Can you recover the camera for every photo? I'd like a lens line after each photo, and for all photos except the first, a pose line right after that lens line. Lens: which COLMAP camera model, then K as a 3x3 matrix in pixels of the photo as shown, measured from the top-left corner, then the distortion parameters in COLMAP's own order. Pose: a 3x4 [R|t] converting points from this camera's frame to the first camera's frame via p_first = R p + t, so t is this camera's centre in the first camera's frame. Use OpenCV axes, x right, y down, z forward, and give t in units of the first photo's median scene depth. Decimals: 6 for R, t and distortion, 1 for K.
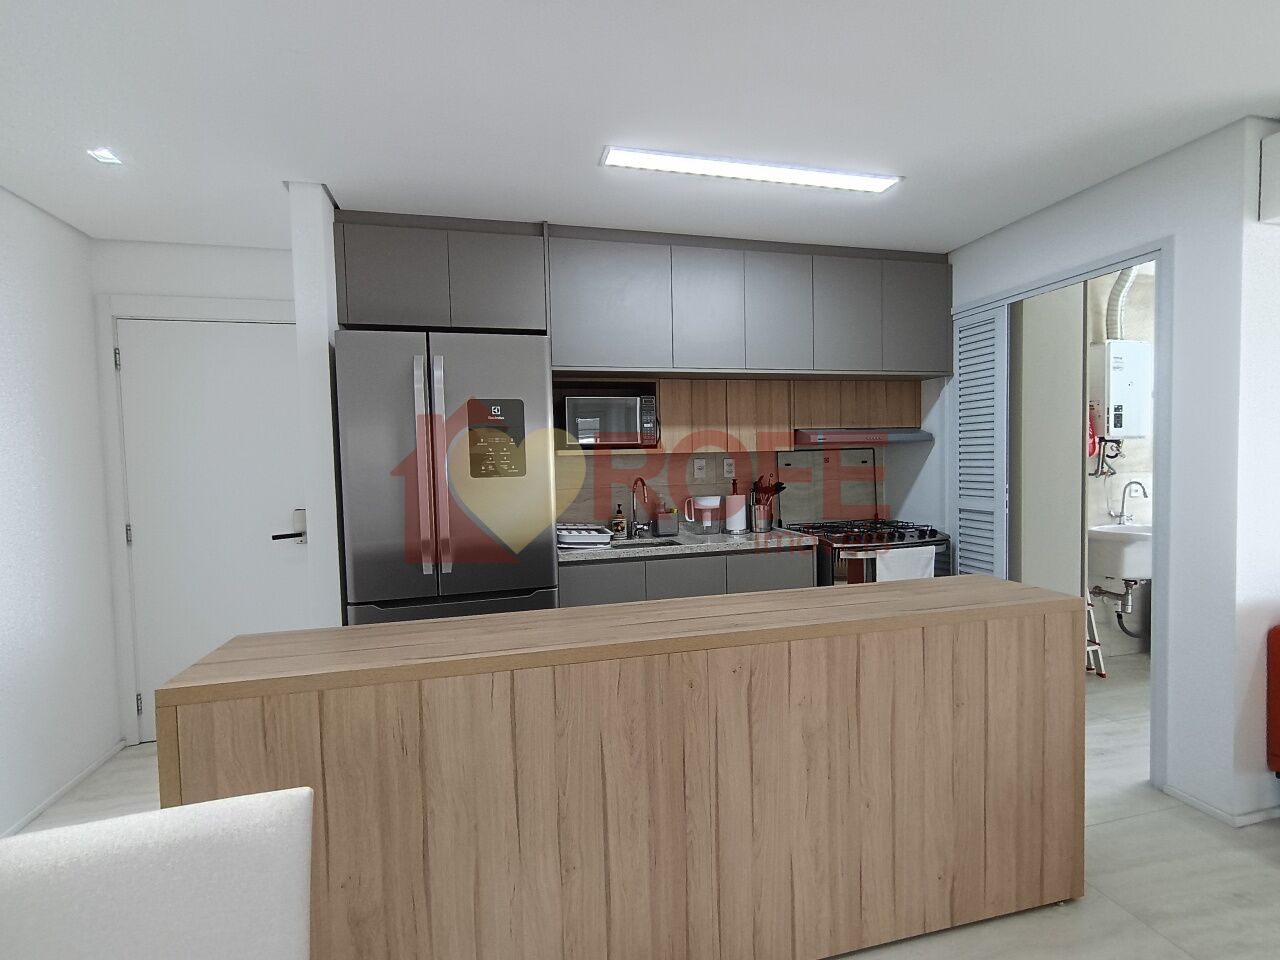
lens RADIAL K [[585.8, 0, 630.9], [0, 585.8, 481.0], [0, 0, 1]] dist [0.001680, 0.000708]
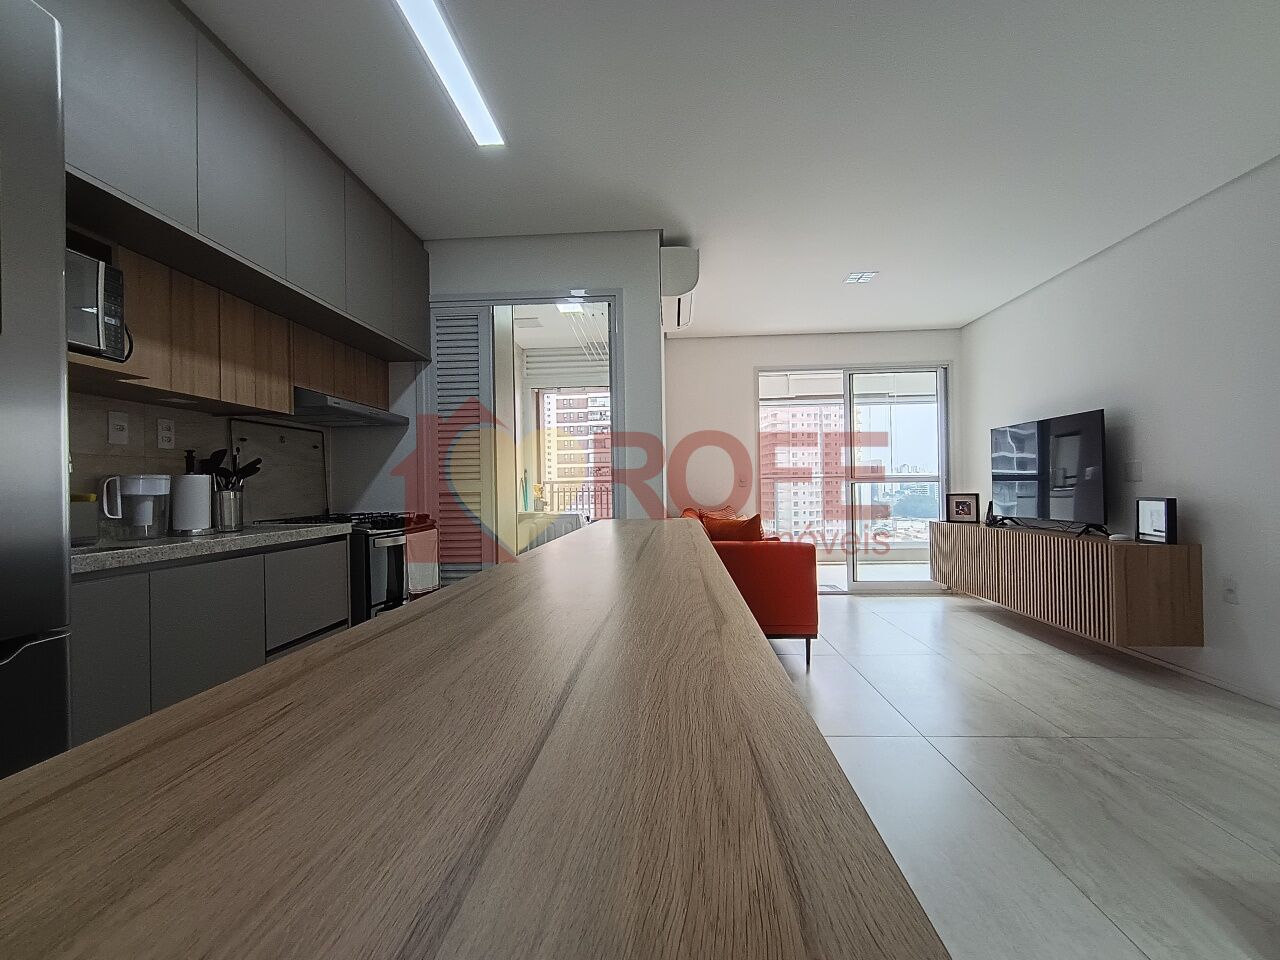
lens RADIAL K [[585.8, 0, 637.6], [0, 585.8, 484.5], [0, 0, 1]] dist [0.001680, 0.000708]
pose [[0.299514, 0.020051, 0.953881, -0.289390], [0.041390, 0.998565, -0.033986, 0.077139], [-0.953194, 0.049661, 0.298254, 0.356516]]
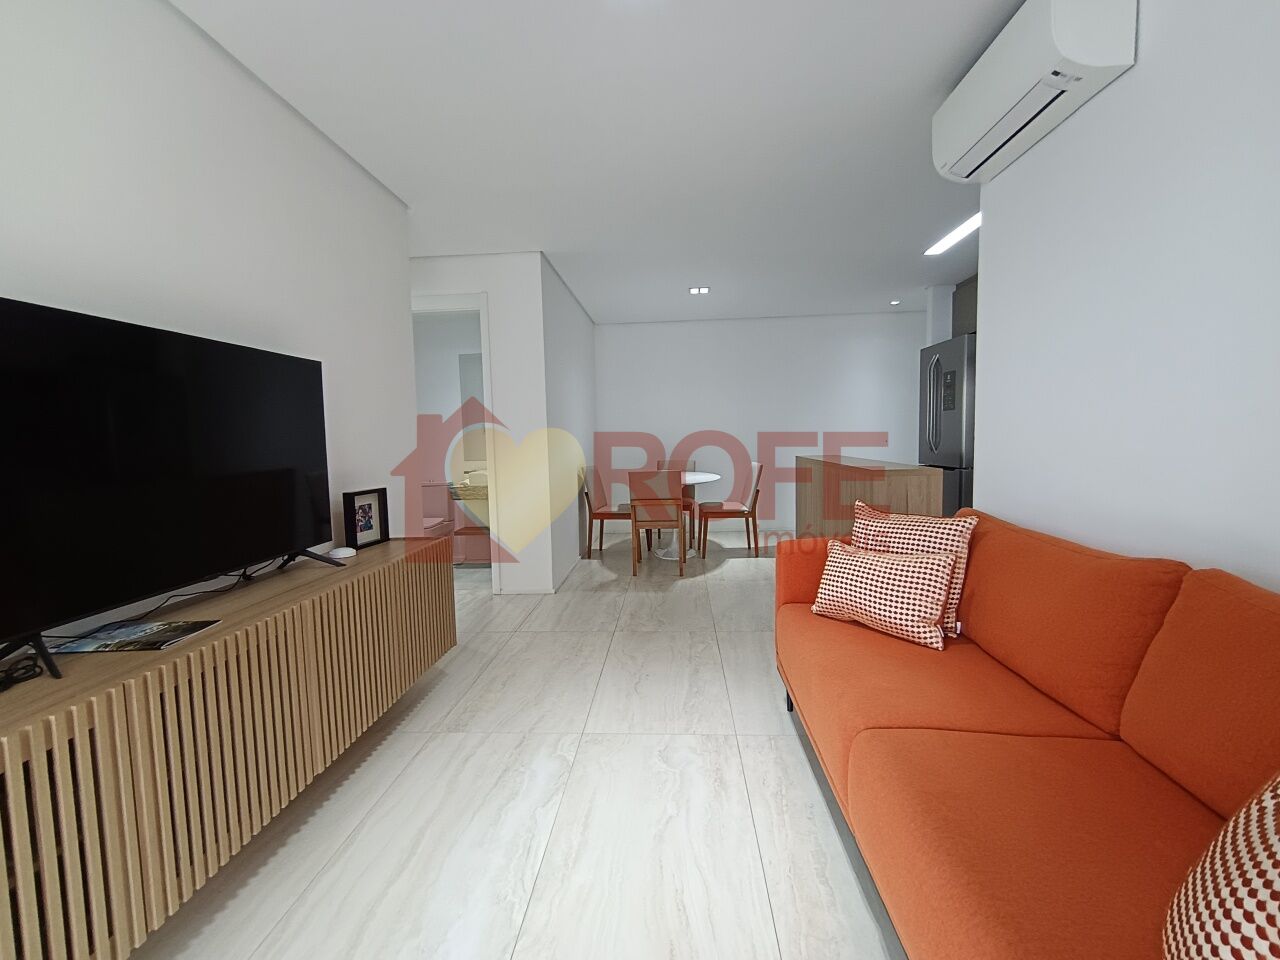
lens RADIAL K [[585.8, 0, 639.9], [0, 585.8, 482.7], [0, 0, 1]] dist [0.001680, 0.000708]
pose [[-0.301775, 0.100936, -0.948021, 1.434580], [0.002740, 0.994468, 0.105009, 0.012007], [0.953375, 0.029092, -0.300382, 0.423761]]
